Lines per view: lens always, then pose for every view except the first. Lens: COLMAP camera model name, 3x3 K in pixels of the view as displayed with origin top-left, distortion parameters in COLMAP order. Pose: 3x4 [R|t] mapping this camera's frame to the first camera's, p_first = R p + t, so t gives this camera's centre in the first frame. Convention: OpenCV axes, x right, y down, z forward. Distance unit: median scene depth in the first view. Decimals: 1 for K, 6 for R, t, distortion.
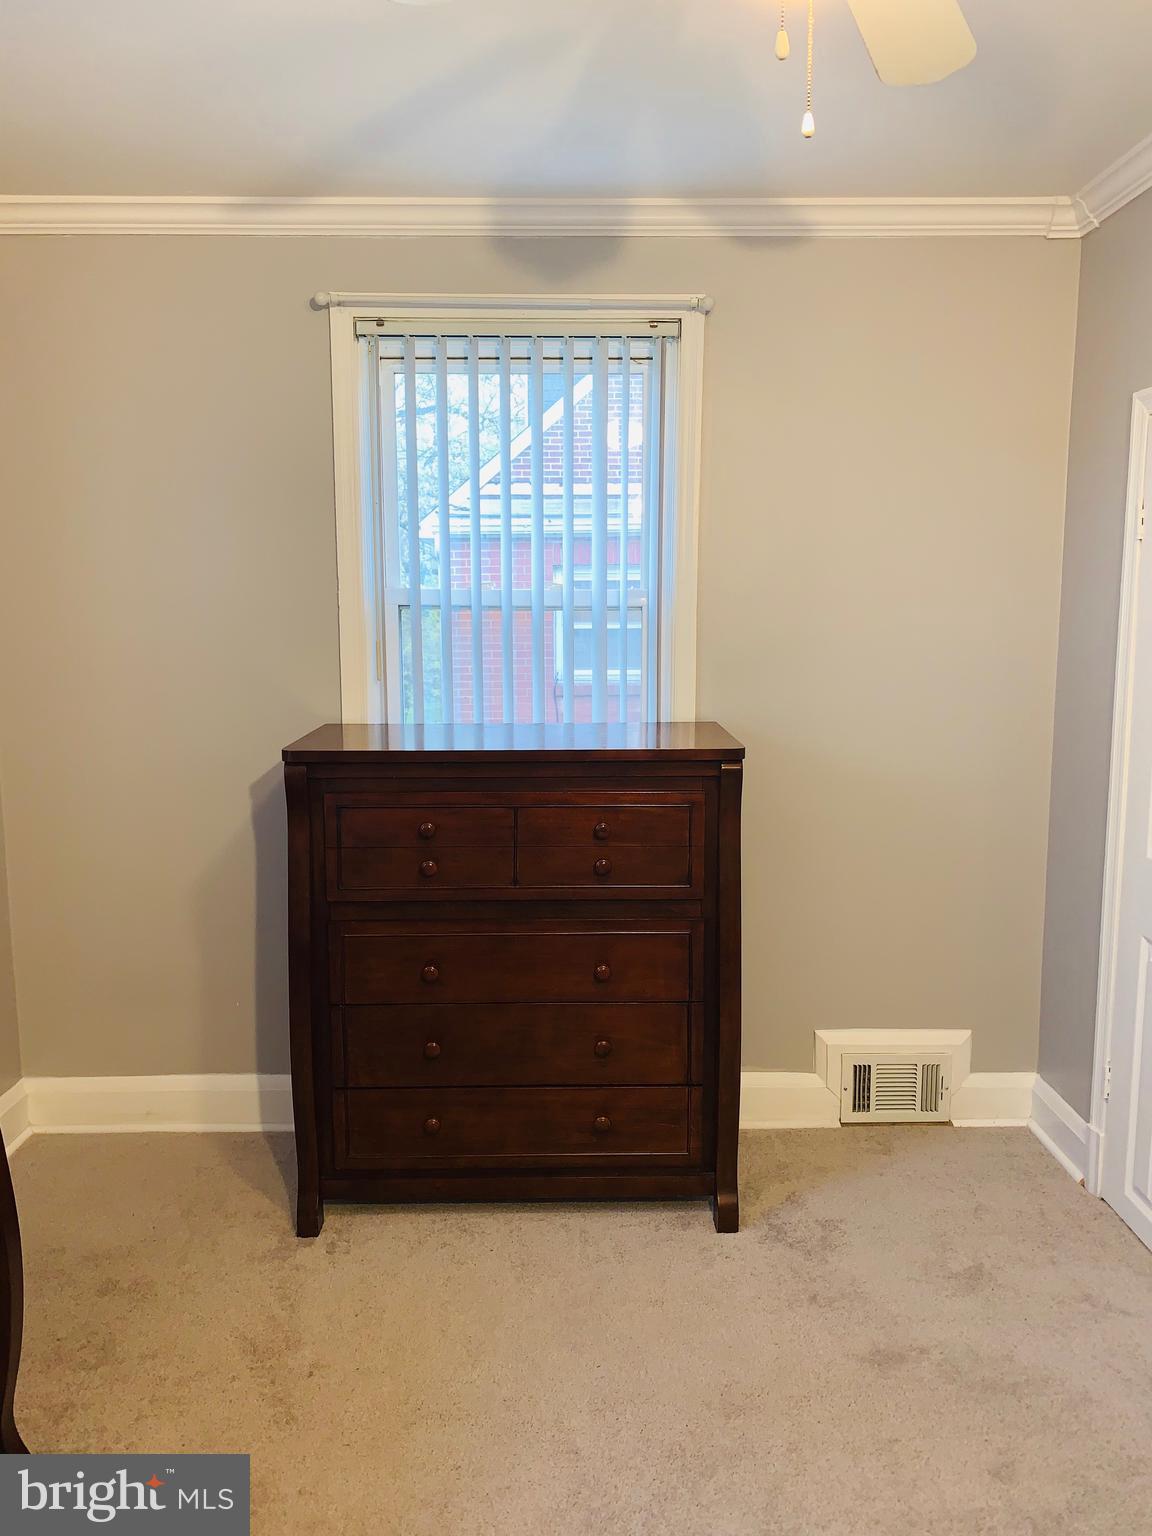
lens RADIAL K [[1180.2, 0, 571.9], [0, 1180.2, 752.7], [0, 0, 1]] dist [0.003170, -0.008324]
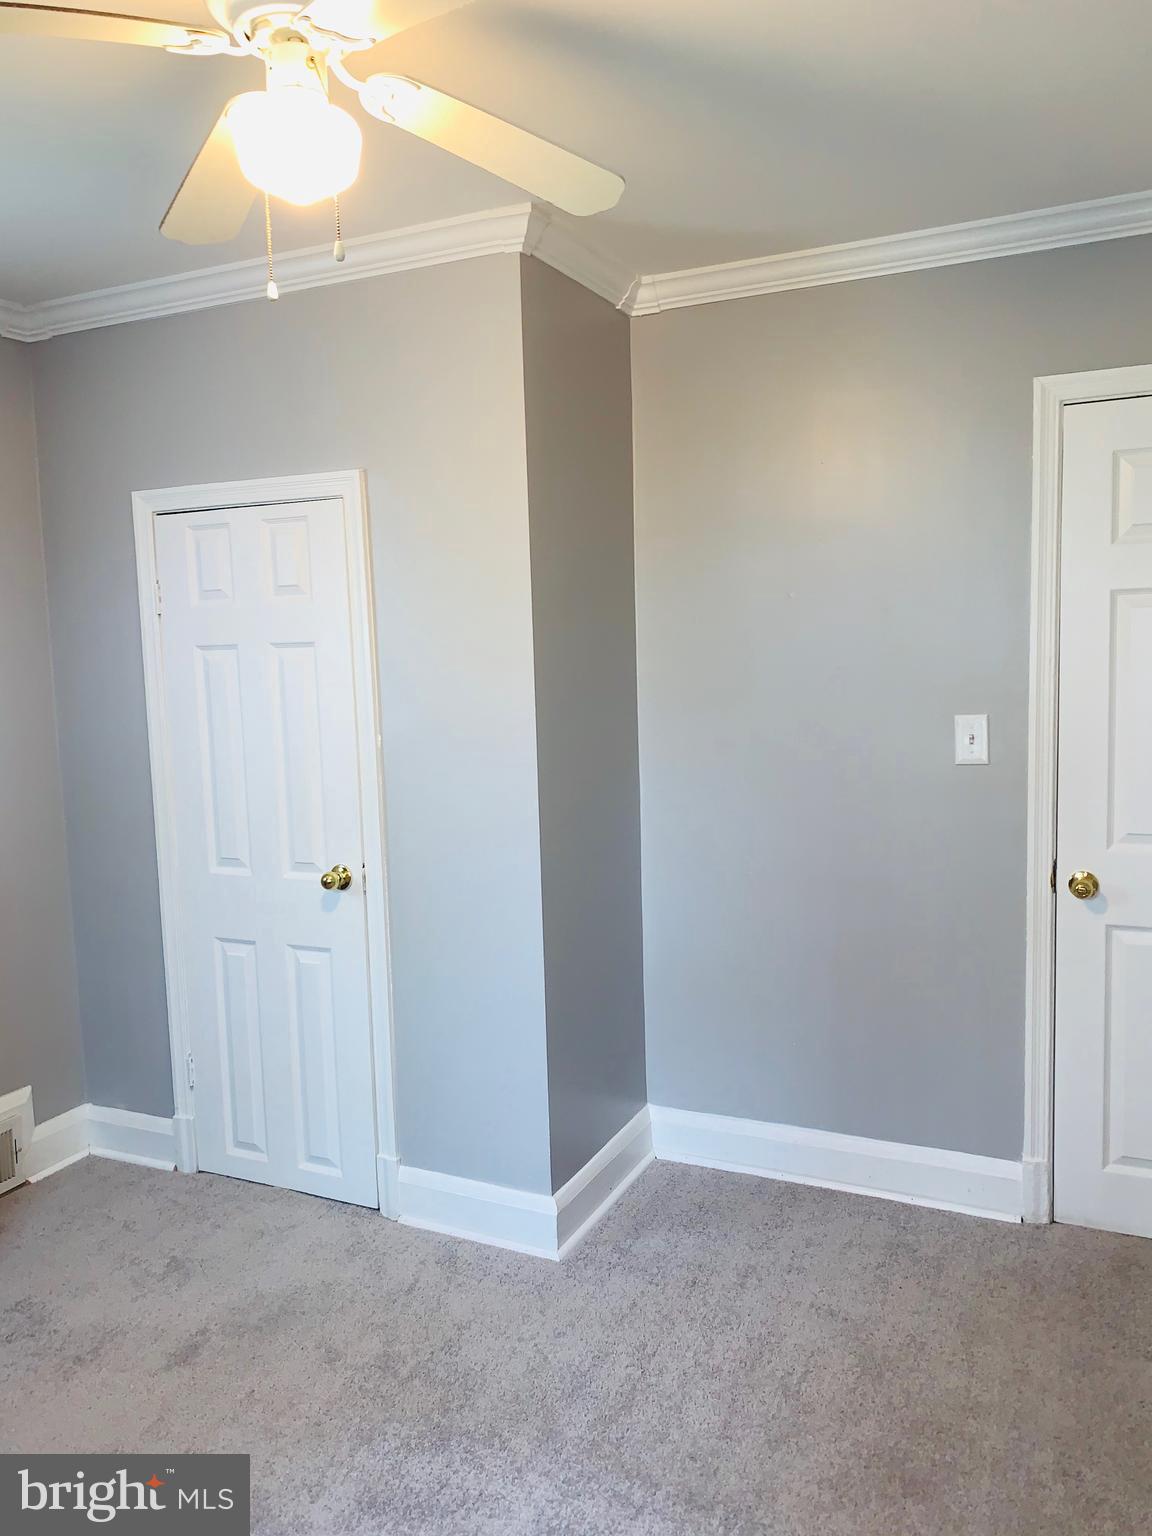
lens RADIAL K [[1180.2, 0, 579.0], [0, 1180.2, 771.3], [0, 0, 1]] dist [0.003170, -0.008324]
pose [[0.427692, -0.114350, 0.896662, -0.415468], [0.152178, 0.986916, 0.053274, -0.021561], [-0.891022, 0.113667, 0.439498, 0.105028]]
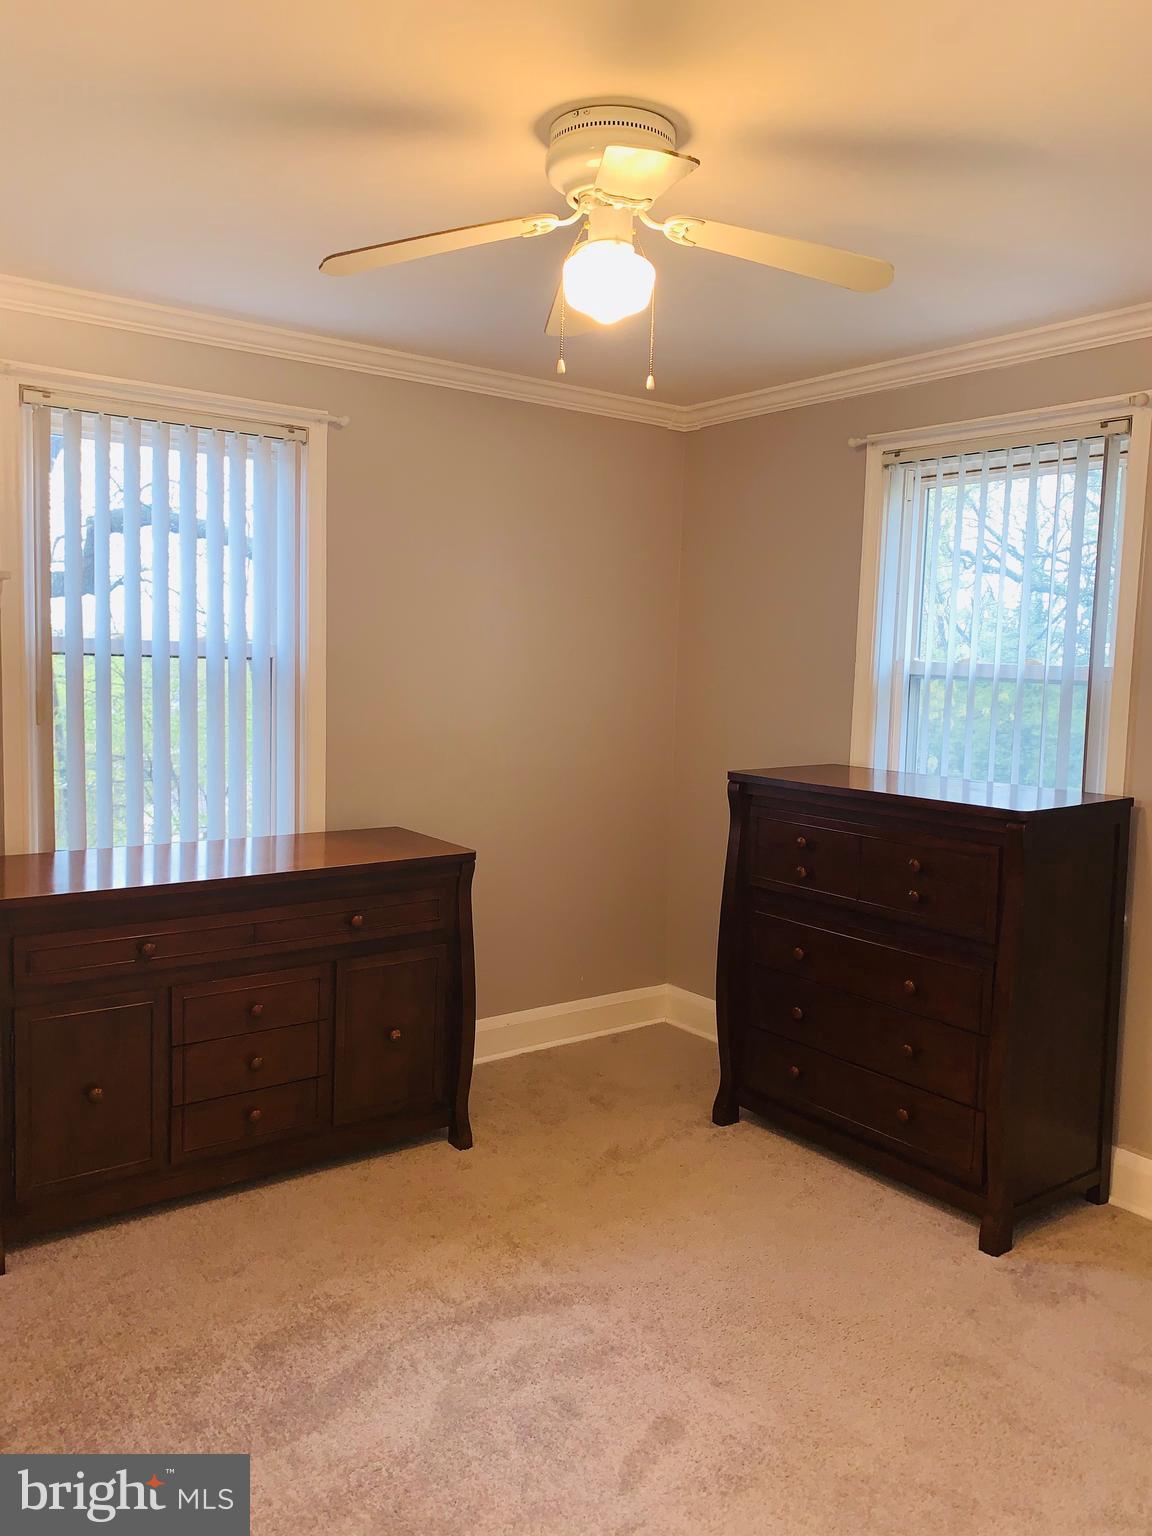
lens RADIAL K [[1180.2, 0, 591.0], [0, 1180.2, 771.3], [0, 0, 1]] dist [0.003170, -0.008324]
pose [[0.593412, 0.096616, -0.799079, 0.739277], [-0.134541, 0.990709, 0.019874, -0.007578], [0.793575, 0.095715, 0.600897, 0.009474]]
